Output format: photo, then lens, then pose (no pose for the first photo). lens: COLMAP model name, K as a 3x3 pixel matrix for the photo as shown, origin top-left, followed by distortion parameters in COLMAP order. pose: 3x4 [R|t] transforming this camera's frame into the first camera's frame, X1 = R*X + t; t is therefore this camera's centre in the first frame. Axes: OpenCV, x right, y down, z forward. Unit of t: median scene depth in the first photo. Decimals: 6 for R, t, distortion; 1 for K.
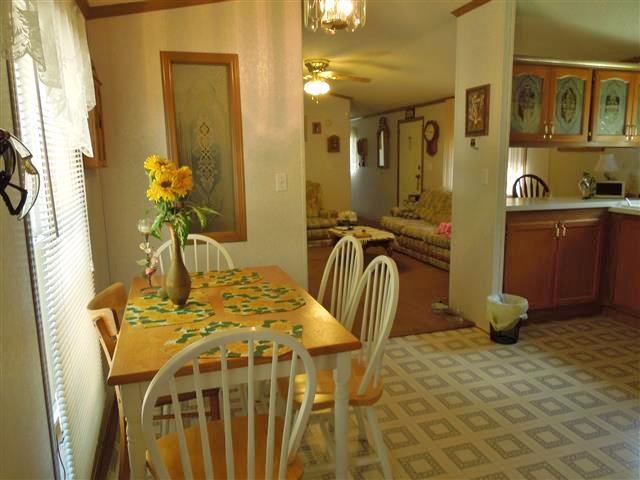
lens RADIAL K [[478.6, 0, 320.0], [0, 478.6, 240.0], [0, 0, 1]] dist [-0.008699, 0.003023]
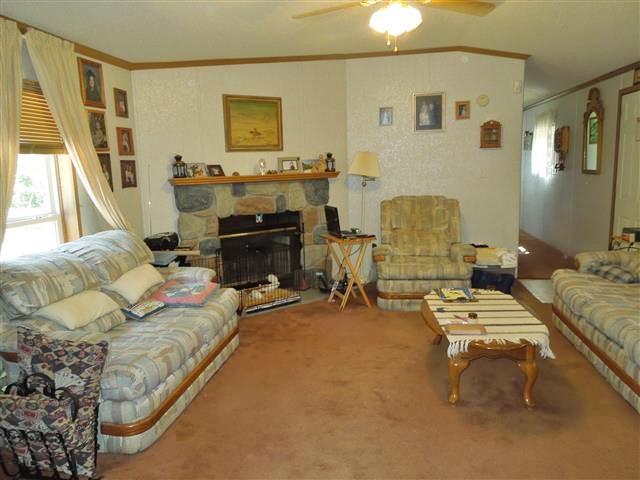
lens RADIAL K [[478.6, 0, 320.0], [0, 478.6, 240.0], [0, 0, 1]] dist [-0.008699, 0.003023]
pose [[0.896903, 0.060488, -0.438071, 0.101009], [-0.061243, 0.998046, 0.012419, -0.057132], [0.437966, 0.015690, 0.898855, 0.334313]]
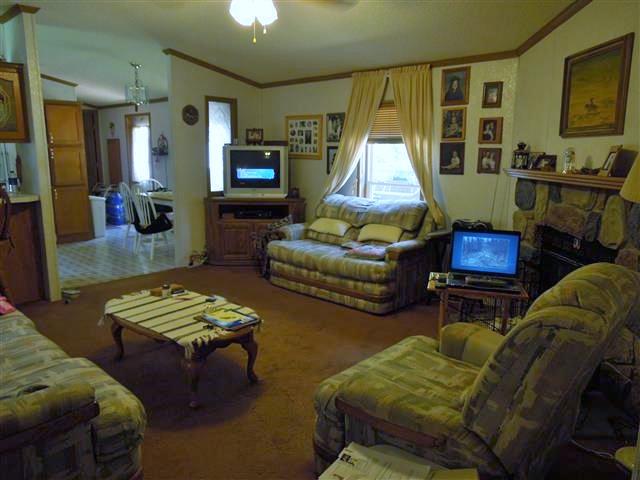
lens RADIAL K [[478.6, 0, 320.0], [0, 478.6, 240.0], [0, 0, 1]] dist [-0.008699, 0.003023]
pose [[-0.870562, 0.096285, -0.482546, 0.125890], [-0.079930, 0.939972, 0.331759, -0.167971], [0.485523, 0.327386, -0.810608, 0.959872]]
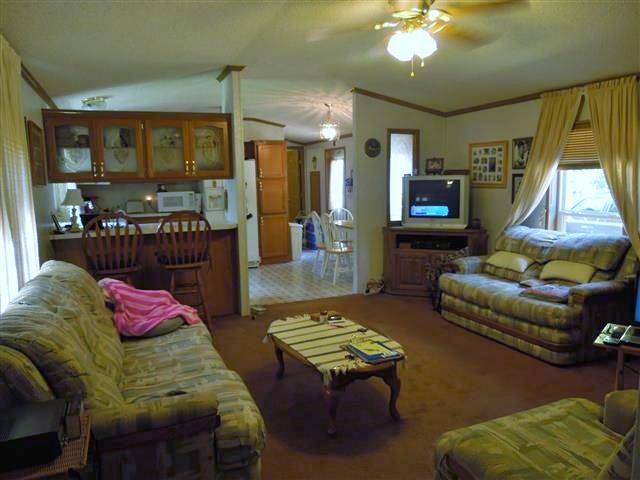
lens RADIAL K [[478.6, 0, 320.0], [0, 478.6, 240.0], [0, 0, 1]] dist [-0.008699, 0.003023]
pose [[-0.994741, 0.043363, -0.092792, 0.093292], [0.014424, 0.956237, 0.292237, -0.172191], [0.101404, 0.289362, -0.951834, 0.967254]]
